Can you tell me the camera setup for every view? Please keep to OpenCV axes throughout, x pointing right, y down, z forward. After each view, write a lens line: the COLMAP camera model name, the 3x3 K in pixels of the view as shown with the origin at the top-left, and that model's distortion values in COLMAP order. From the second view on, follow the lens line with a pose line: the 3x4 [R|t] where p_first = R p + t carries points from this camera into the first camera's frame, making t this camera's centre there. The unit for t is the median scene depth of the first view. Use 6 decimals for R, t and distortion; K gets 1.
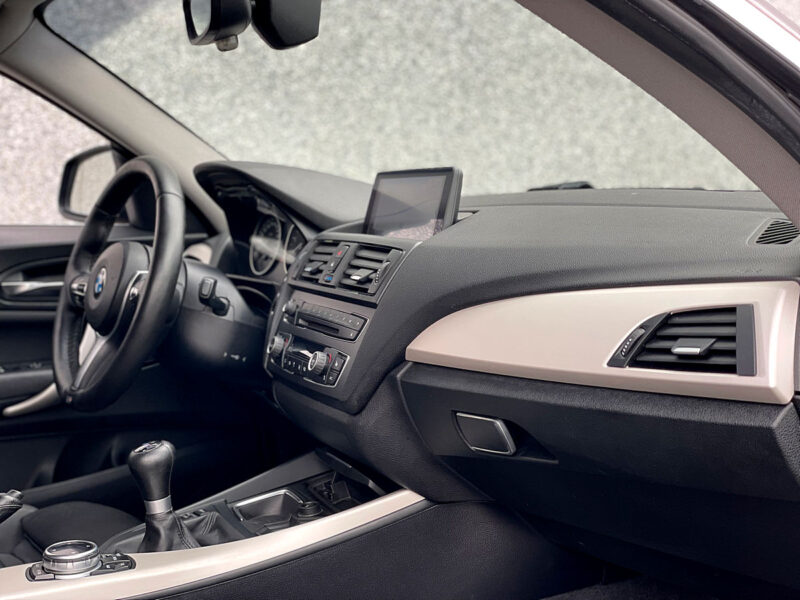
lens RADIAL K [[1213.6, 0, 406.1], [0, 1213.6, 295.6], [0, 0, 1]] dist [0.086457, 0.000000]
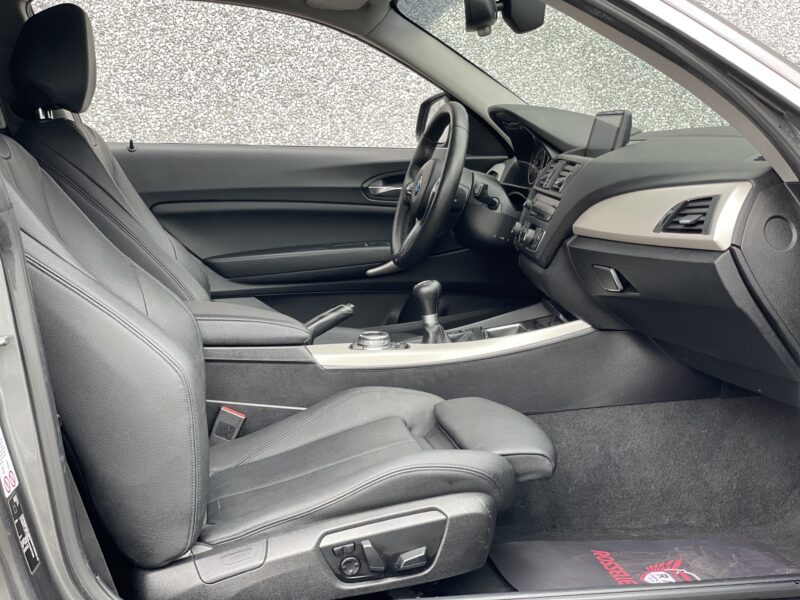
lens RADIAL K [[1213.6, 0, 403.3], [0, 1213.6, 305.0], [0, 0, 1]] dist [0.086457, 0.000000]
pose [[0.936407, 0.061840, -0.345425, 0.324976], [-0.040371, 0.996799, 0.069012, 0.042341], [0.348587, -0.050678, 0.935905, -0.535316]]
